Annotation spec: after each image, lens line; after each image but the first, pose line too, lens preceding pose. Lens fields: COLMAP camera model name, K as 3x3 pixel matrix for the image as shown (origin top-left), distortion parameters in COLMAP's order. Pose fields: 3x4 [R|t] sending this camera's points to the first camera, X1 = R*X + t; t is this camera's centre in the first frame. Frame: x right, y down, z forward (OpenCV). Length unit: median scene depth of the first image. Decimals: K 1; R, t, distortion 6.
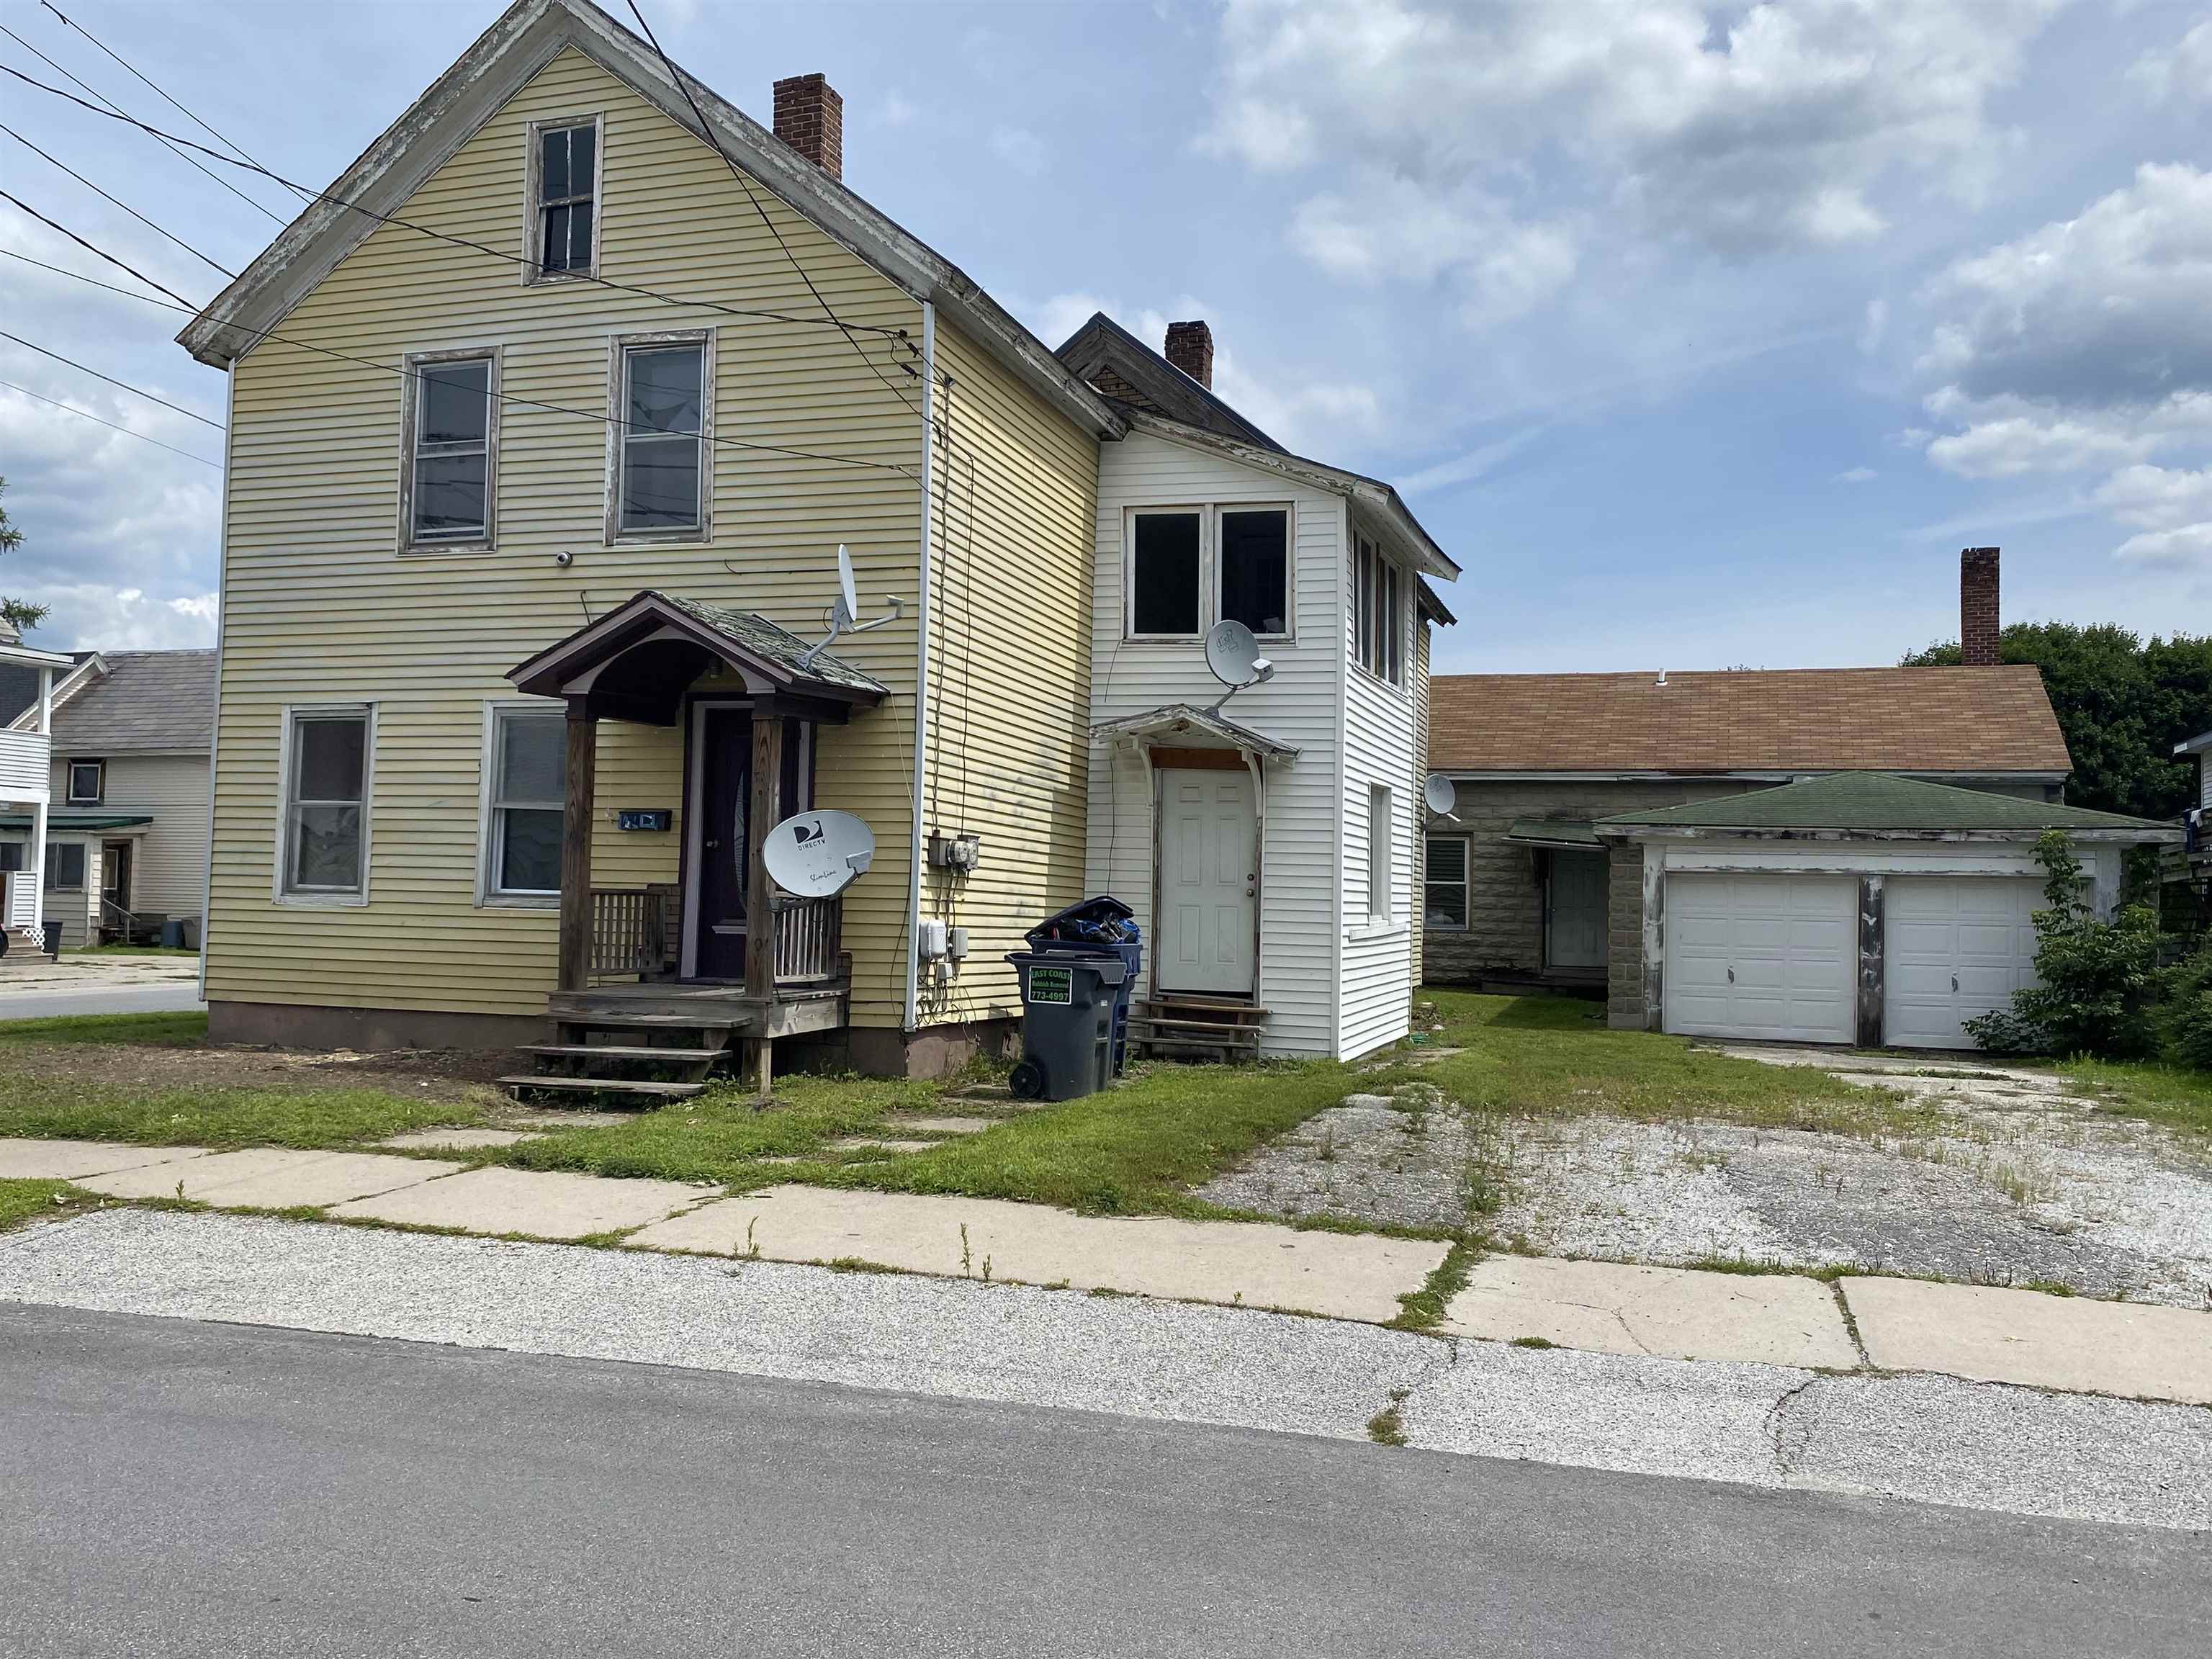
lens RADIAL K [[1828.2, 0, 1106.3], [0, 1828.2, 819.7], [0, 0, 1]] dist [-0.005685, -0.002589]
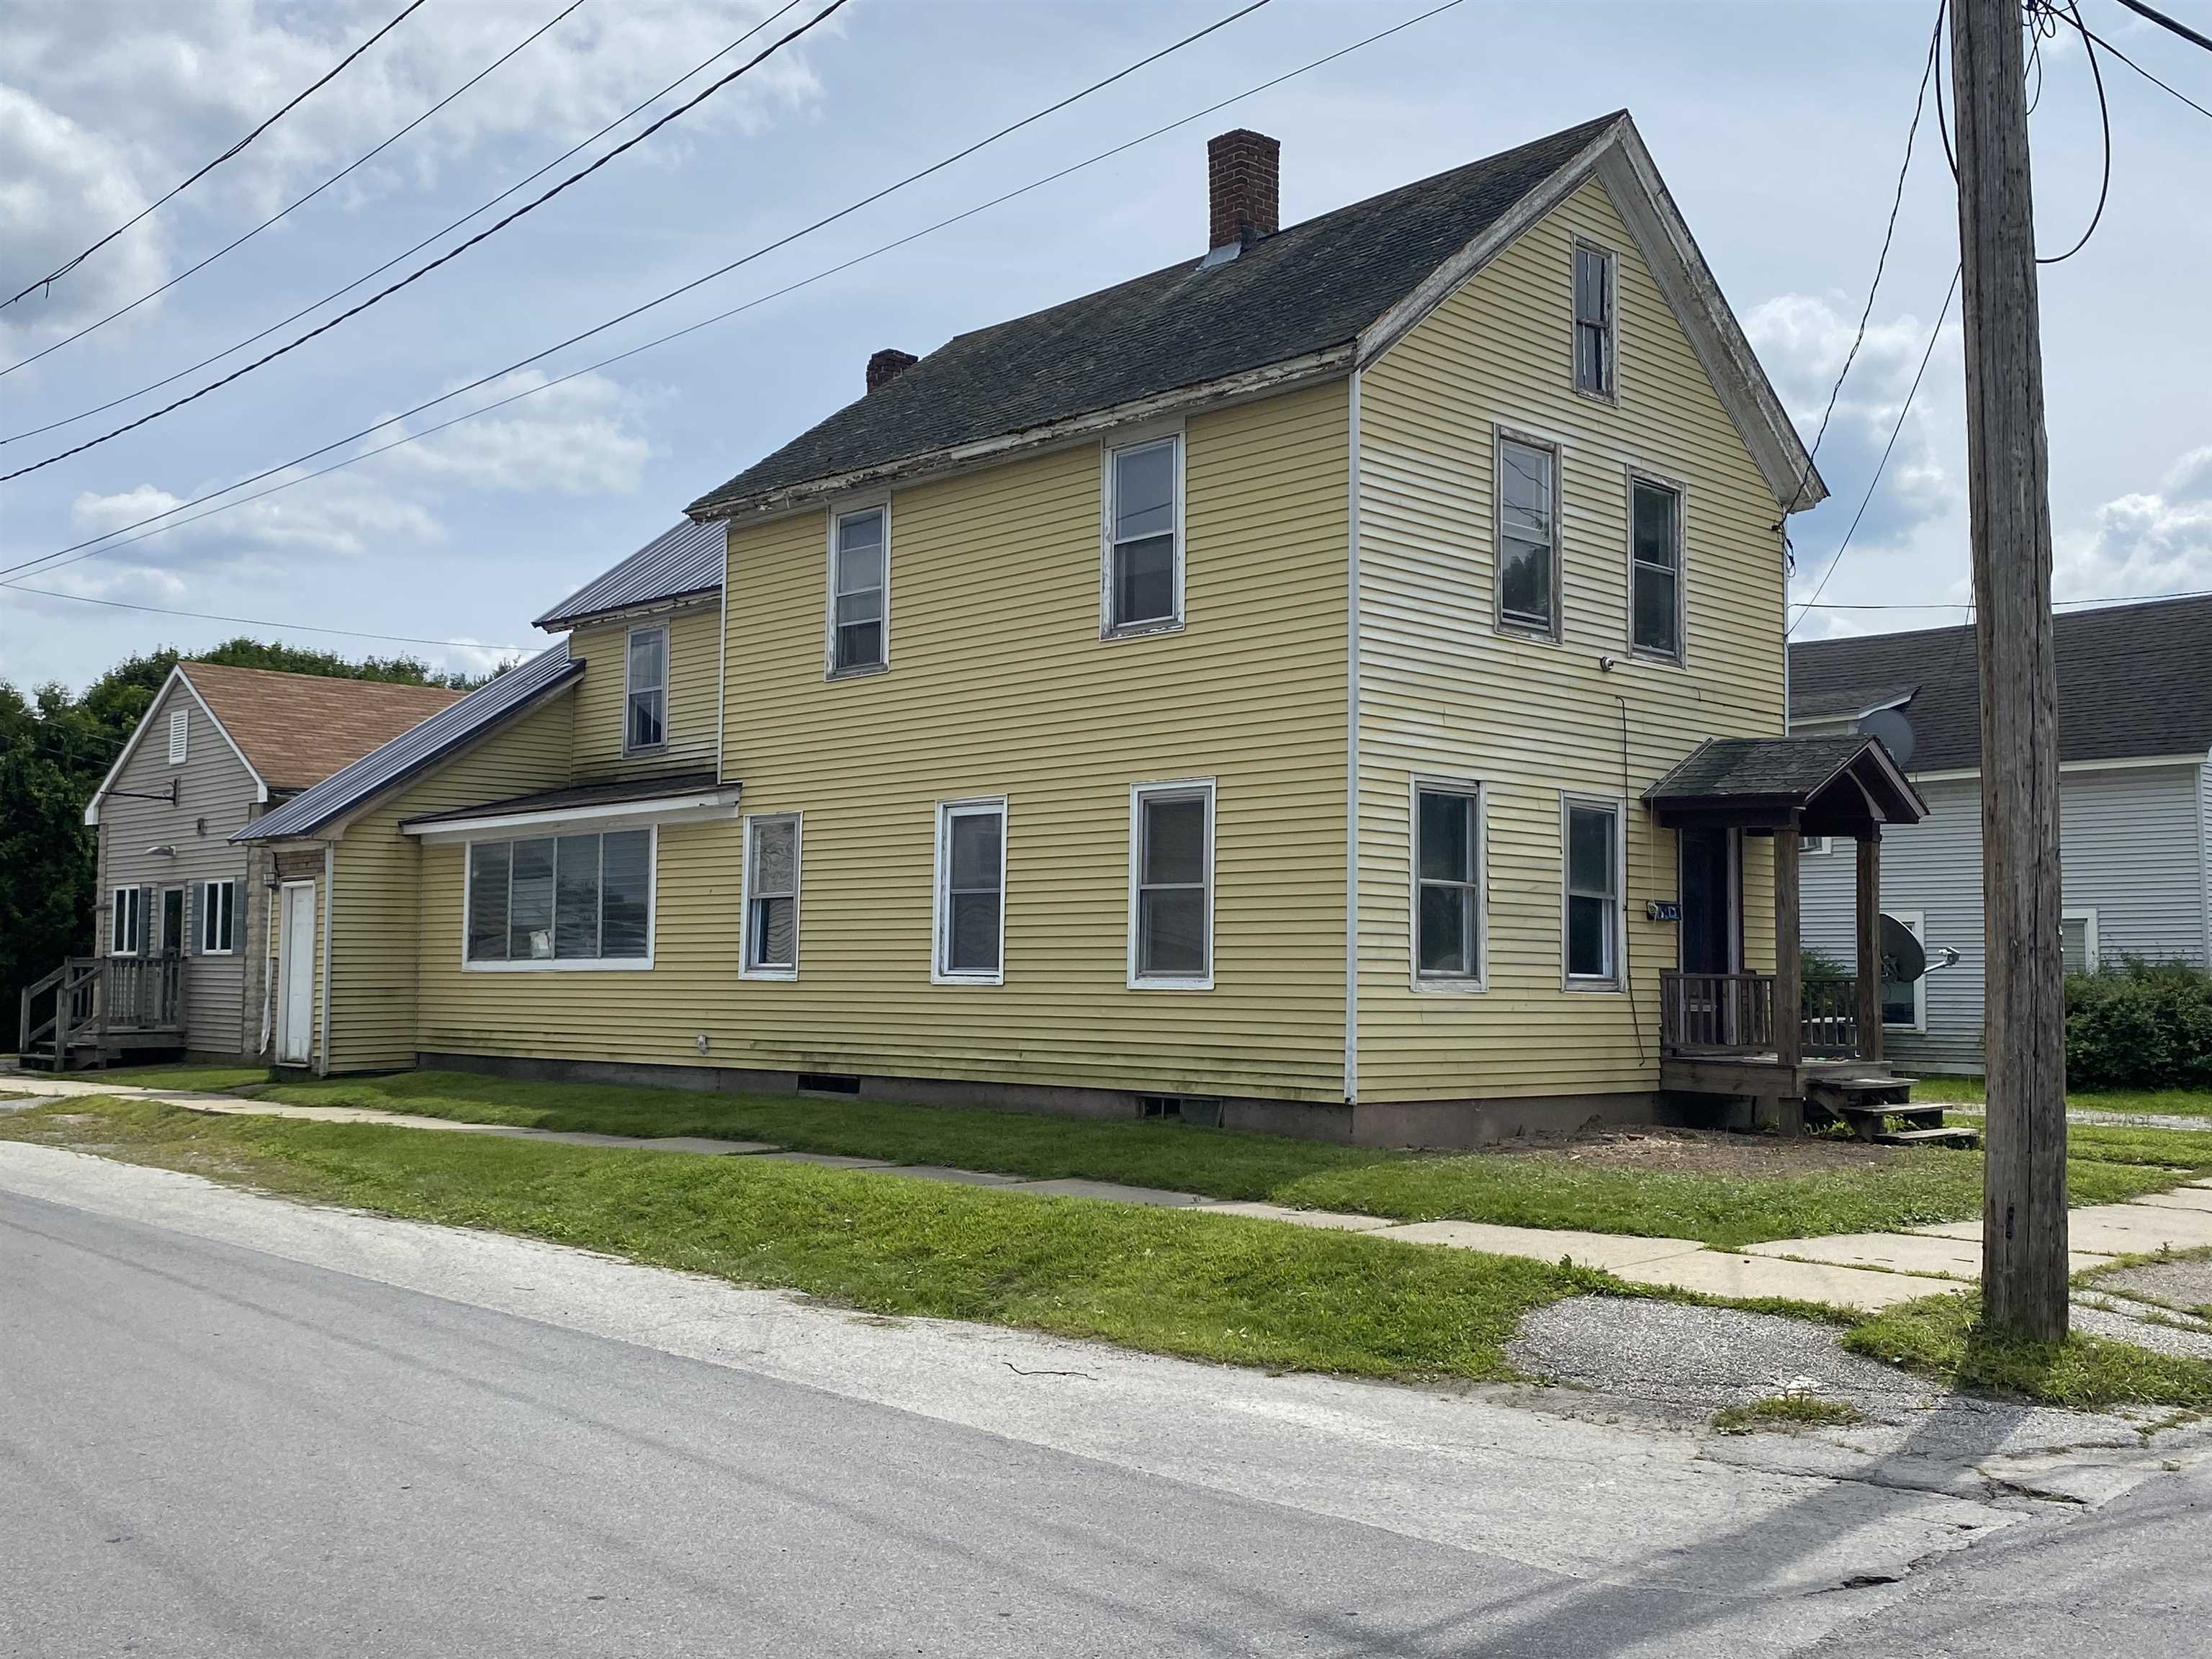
lens RADIAL K [[2147.0, 0, 1105.3], [0, 2147.0, 835.5], [0, 0, 1]] dist [0.014351, 0.000000]
pose [[0.484646, 0.043222, 0.873642, -1.499491], [-0.040047, 0.998828, -0.027200, 0.003494], [-0.873793, -0.021804, 0.485809, 0.629828]]
